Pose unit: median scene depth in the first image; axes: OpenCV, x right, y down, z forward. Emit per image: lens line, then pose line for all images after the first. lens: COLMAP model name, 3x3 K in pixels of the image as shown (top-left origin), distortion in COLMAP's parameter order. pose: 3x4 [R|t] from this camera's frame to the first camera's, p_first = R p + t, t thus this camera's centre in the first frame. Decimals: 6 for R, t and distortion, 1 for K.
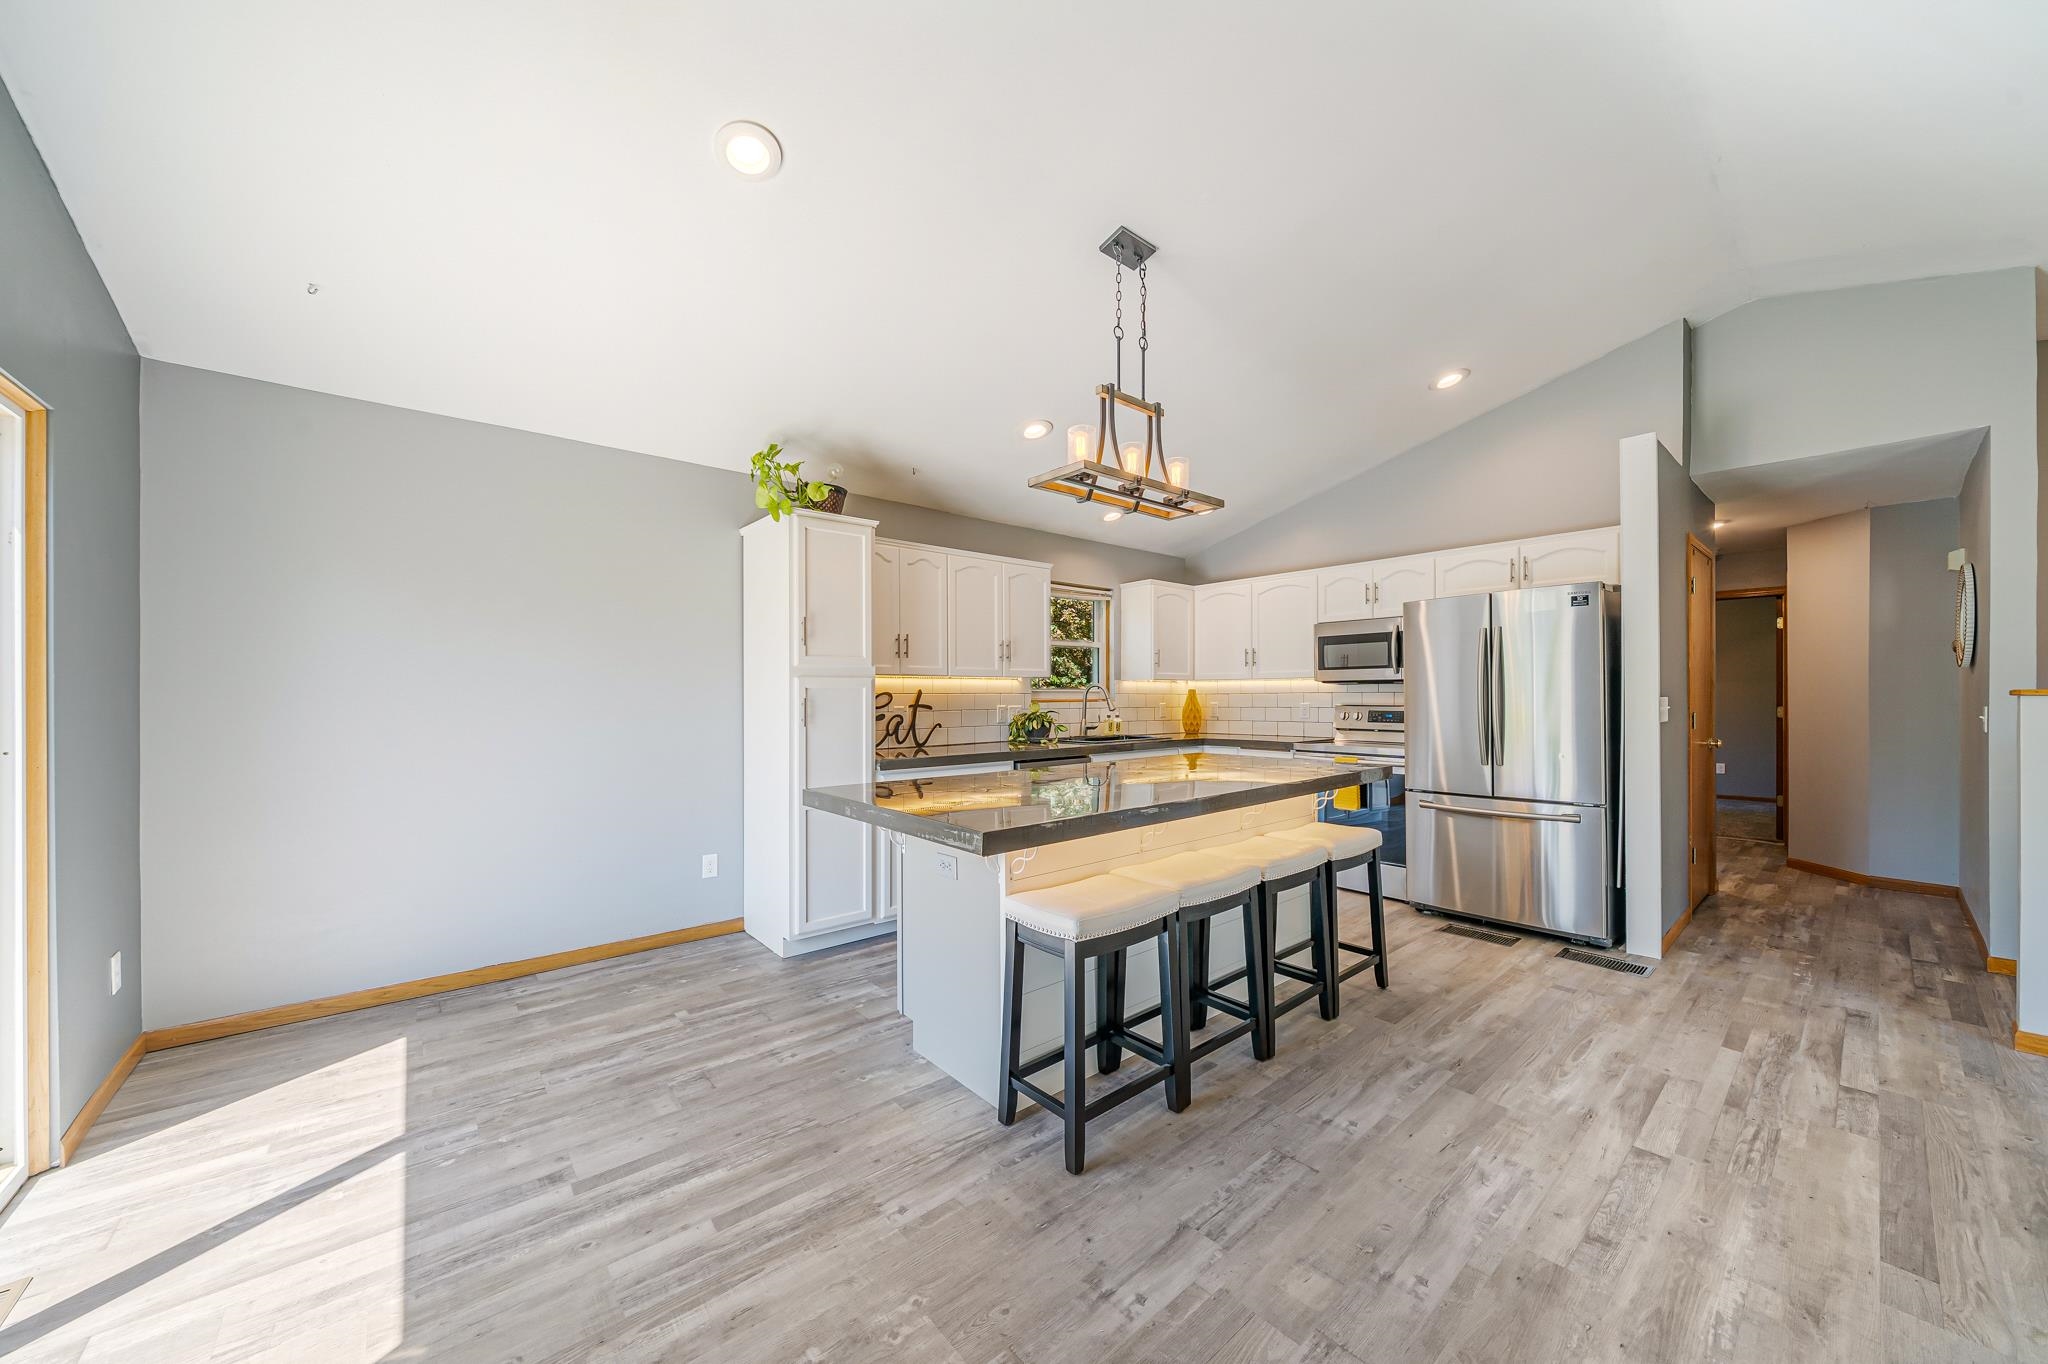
lens RADIAL K [[726.6, 0, 1004.9], [0, 726.6, 696.3], [0, 0, 1]] dist [-0.008472, 0.000632]
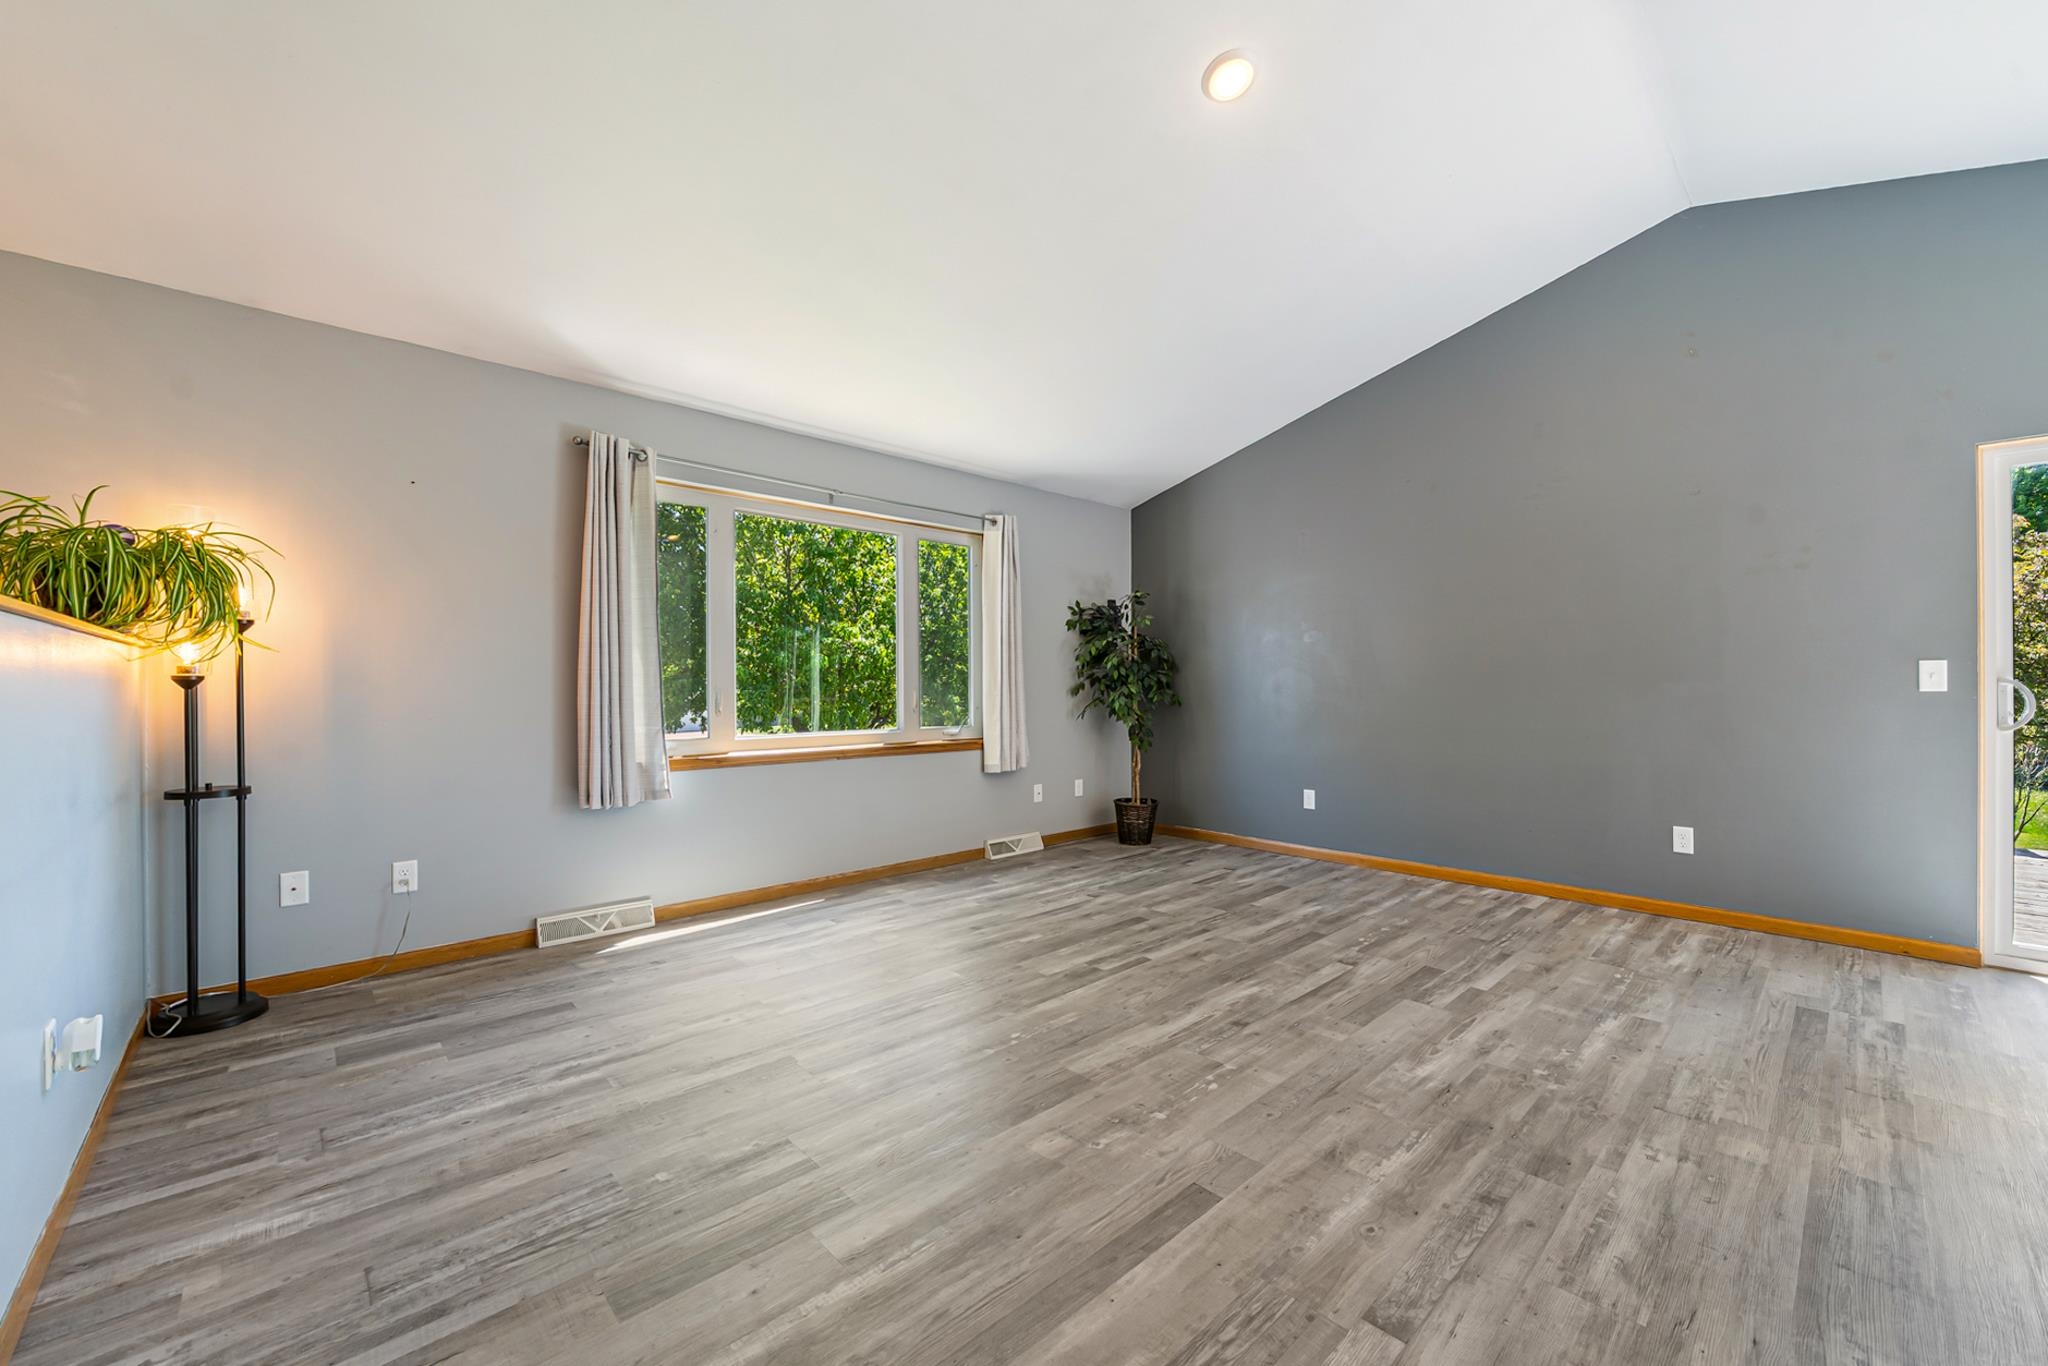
lens RADIAL K [[787.5, 0, 1071.9], [0, 787.5, 696.6], [0, 0, 1]] dist [-0.006415, 0.000238]
pose [[-0.996229, 0.007536, -0.086431, 0.726308], [0.005869, 0.999792, 0.019529, 0.035069], [0.086561, 0.018948, -0.996066, 0.978515]]
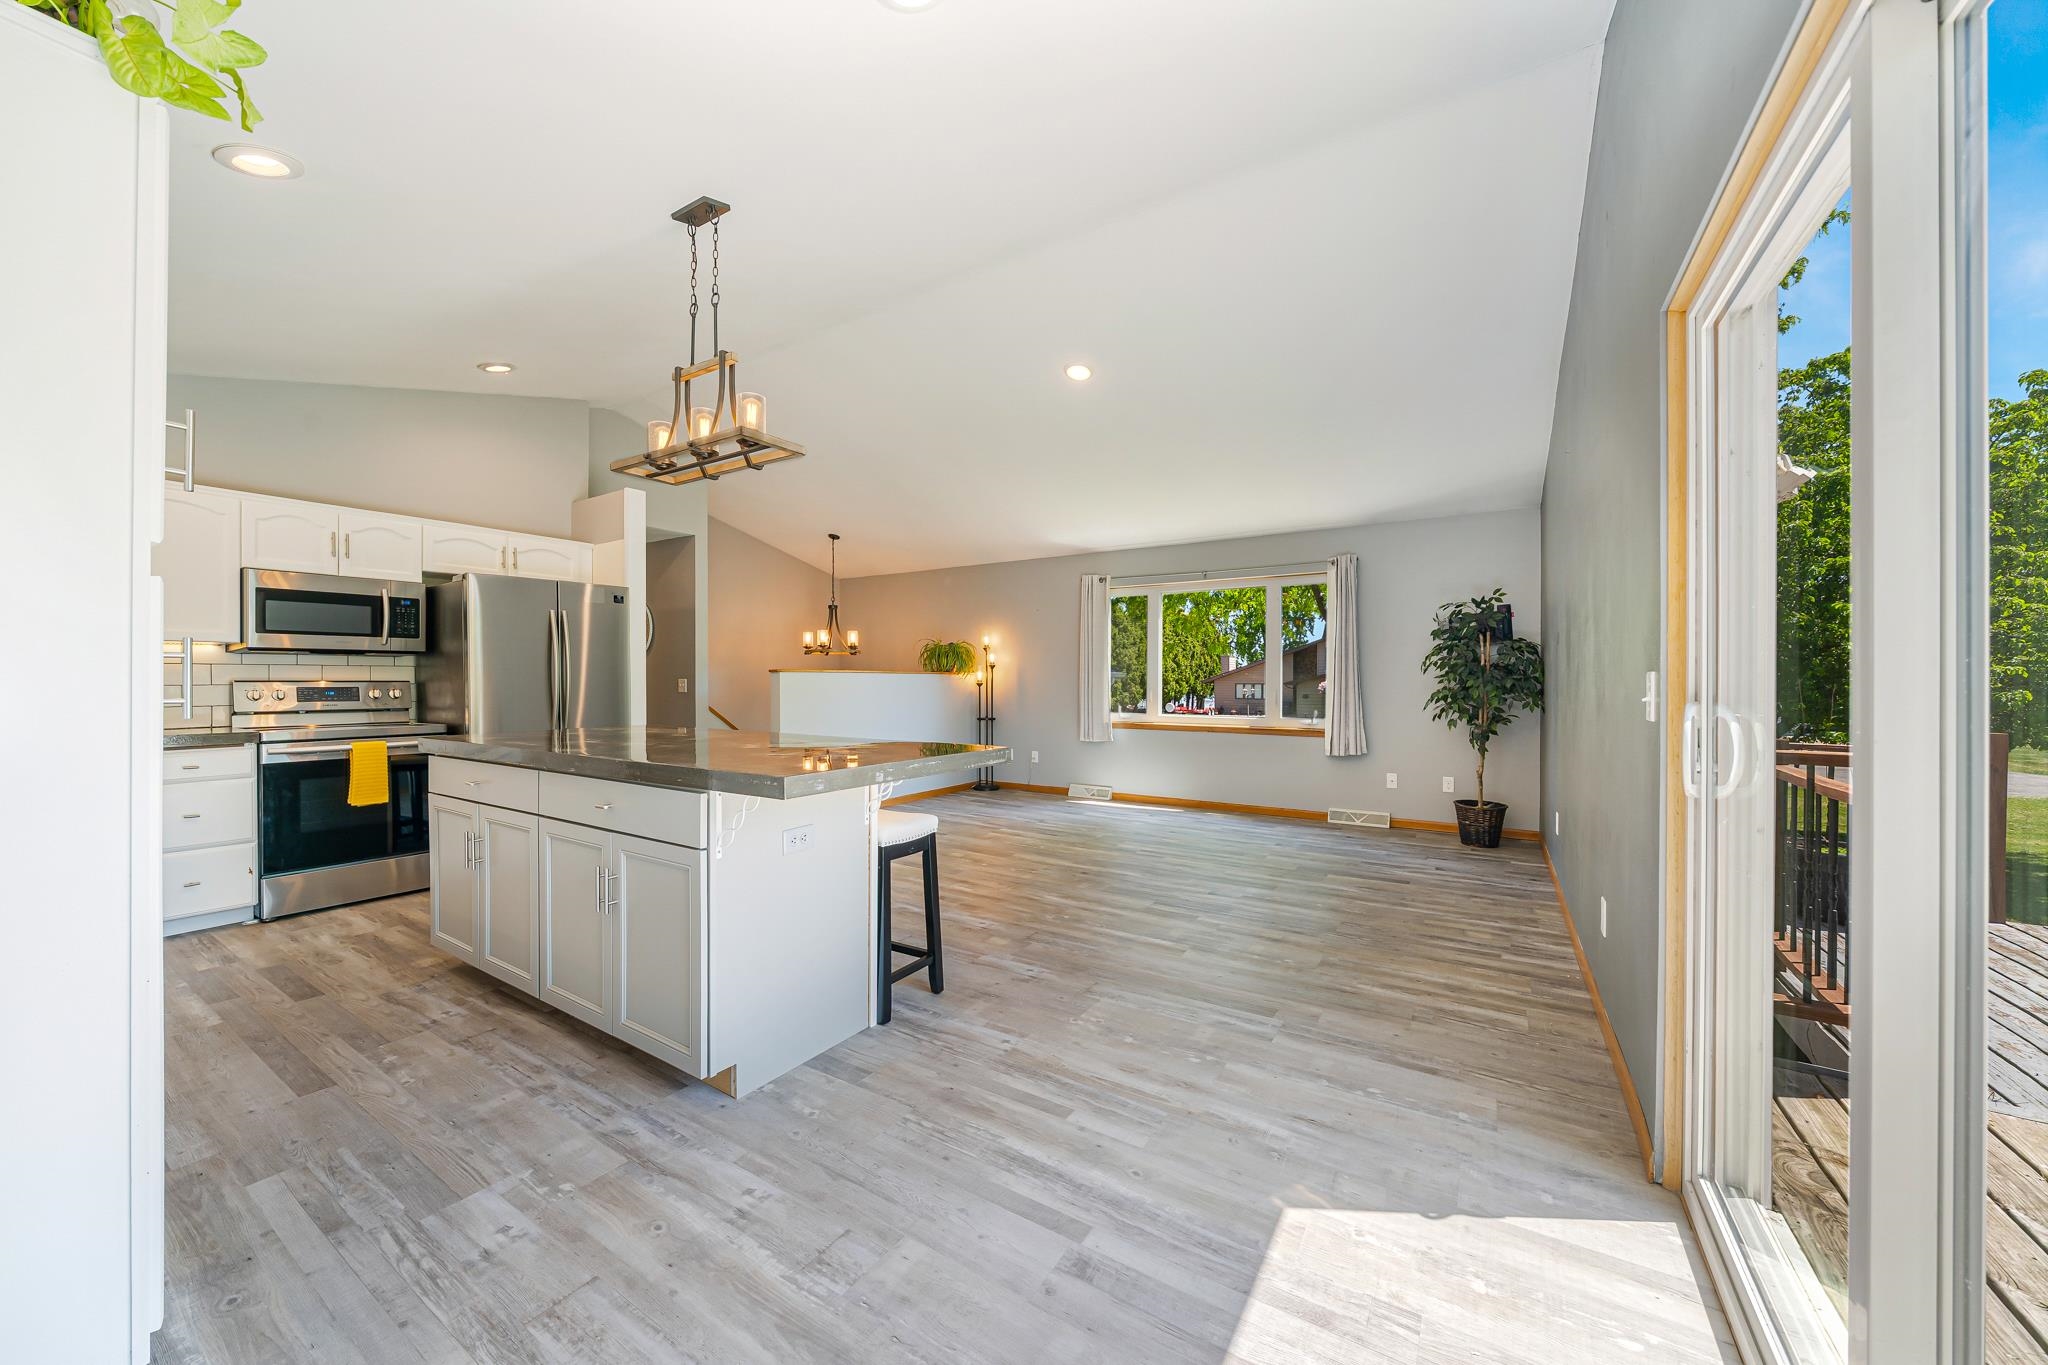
lens RADIAL K [[726.6, 0, 1034.8], [0, 726.6, 681.6], [0, 0, 1]] dist [-0.008472, 0.000632]
pose [[-0.323672, 0.002991, 0.946165, -0.757808], [0.003531, 0.999992, -0.001953, 0.026988], [-0.946163, 0.002708, -0.323680, 0.733594]]
